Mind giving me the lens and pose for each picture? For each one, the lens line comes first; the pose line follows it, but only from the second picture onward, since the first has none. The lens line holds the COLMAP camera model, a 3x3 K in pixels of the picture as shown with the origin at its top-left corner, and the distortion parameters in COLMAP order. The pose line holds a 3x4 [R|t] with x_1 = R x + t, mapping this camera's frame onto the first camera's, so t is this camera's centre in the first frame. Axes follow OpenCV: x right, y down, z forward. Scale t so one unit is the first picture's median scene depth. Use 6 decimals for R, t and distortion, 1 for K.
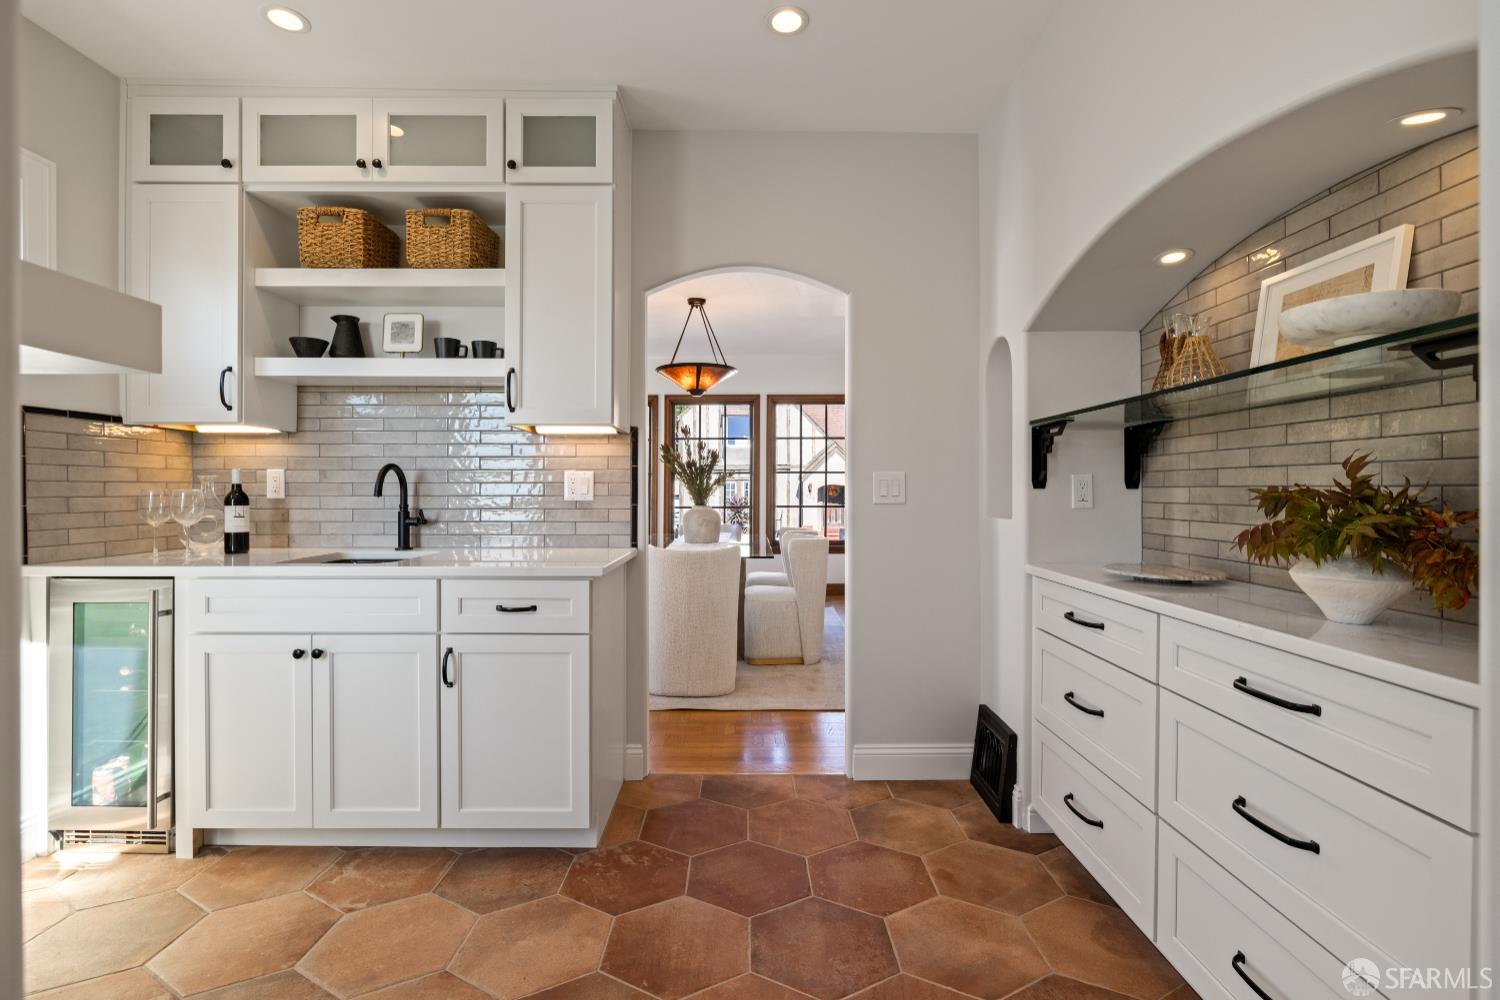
lens RADIAL K [[703.3, 0, 739.4], [0, 703.3, 488.8], [0, 0, 1]] dist [-0.000220, 0.000985]
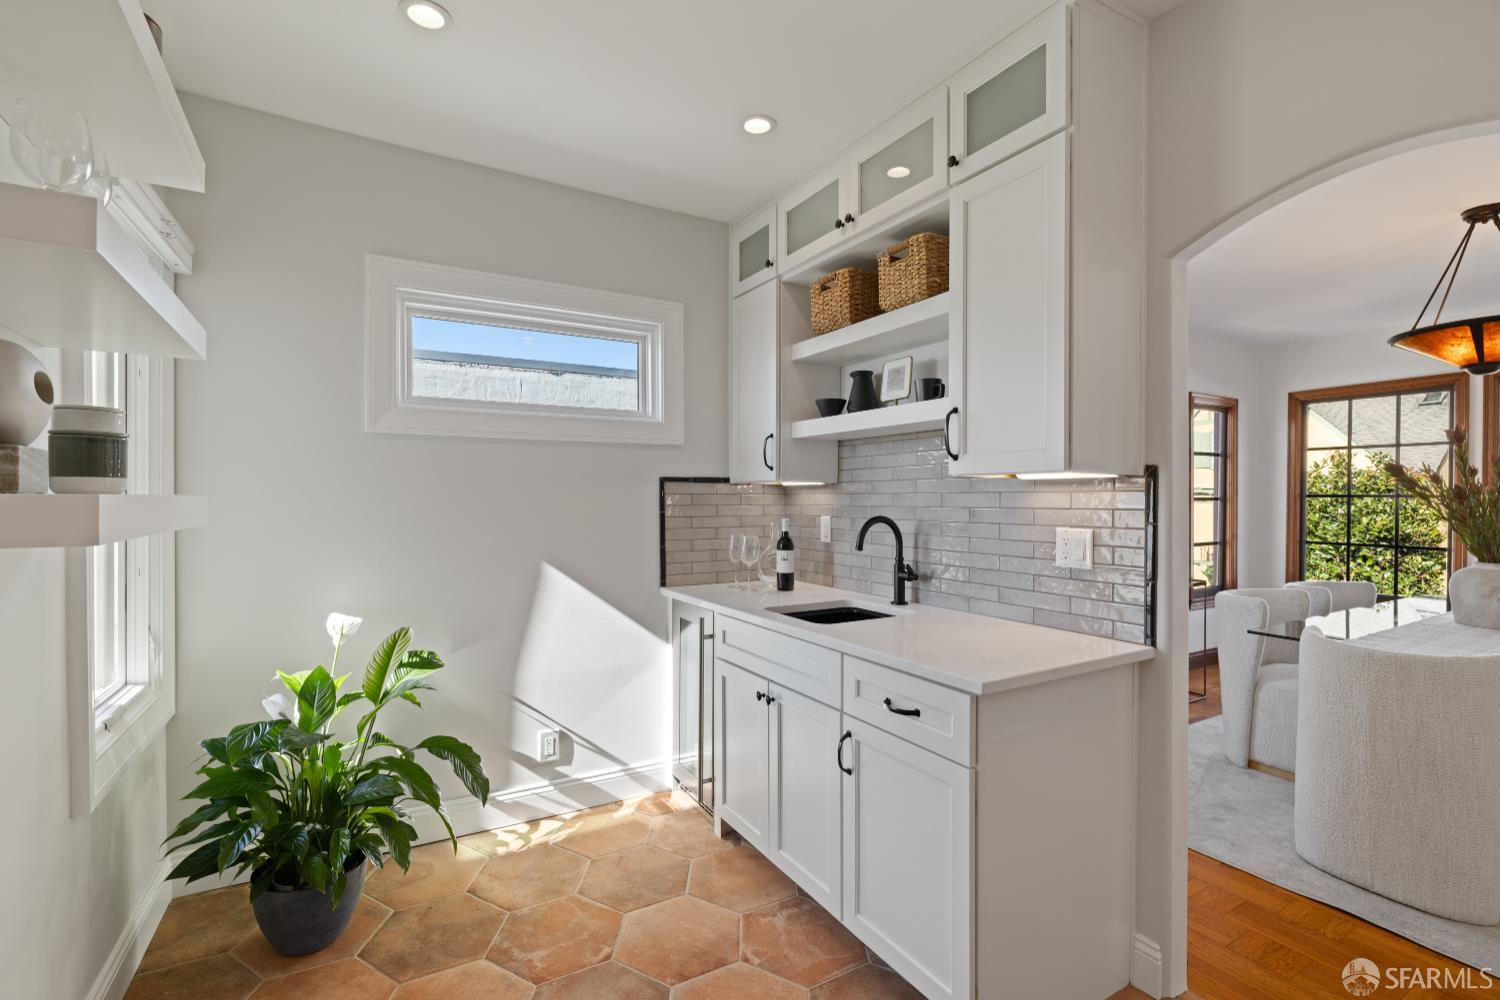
lens RADIAL K [[673.3, 0, 739.3], [0, 673.3, 500.7], [0, 0, 1]] dist [-0.005826, 0.001867]
pose [[0.503149, 0.001772, -0.864198, 0.227905], [0.002928, 0.999989, 0.003755, -0.064174], [0.864195, -0.004420, 0.503138, 0.374975]]
